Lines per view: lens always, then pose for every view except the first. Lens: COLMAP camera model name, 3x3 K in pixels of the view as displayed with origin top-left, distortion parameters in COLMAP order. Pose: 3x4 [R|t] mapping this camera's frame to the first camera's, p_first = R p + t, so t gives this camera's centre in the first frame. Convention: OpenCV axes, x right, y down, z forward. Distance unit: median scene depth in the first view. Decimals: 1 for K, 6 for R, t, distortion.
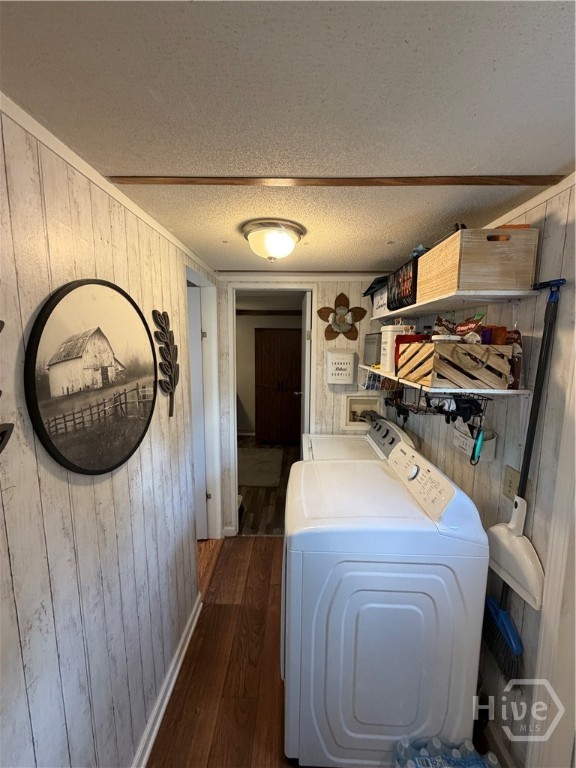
lens RADIAL K [[307.1, 0, 287.0], [0, 307.1, 384.5], [0, 0, 1]] dist [0.001804, 0.001309]
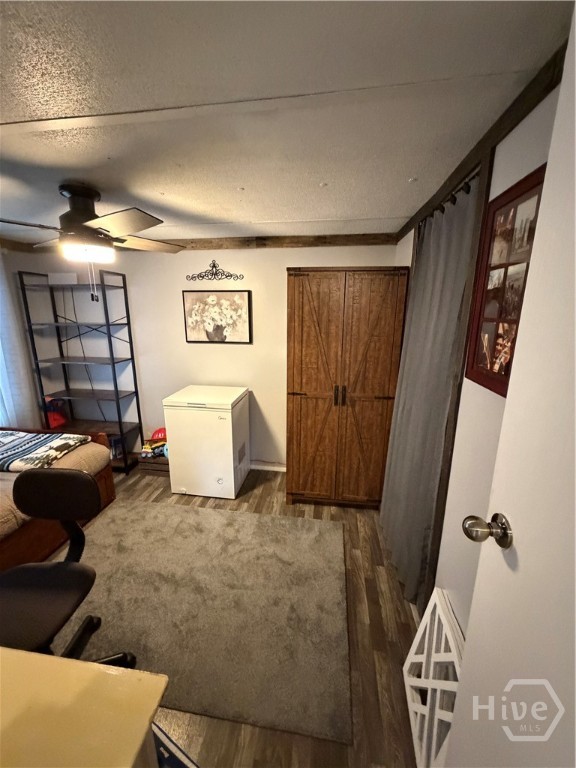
lens RADIAL K [[307.1, 0, 286.3], [0, 307.1, 381.6], [0, 0, 1]] dist [0.001804, 0.001309]
pose [[0.993331, 0.025641, -0.112407, -0.050693], [-0.014641, 0.995117, 0.097610, -0.059232], [0.114361, -0.095313, 0.988856, 0.528888]]
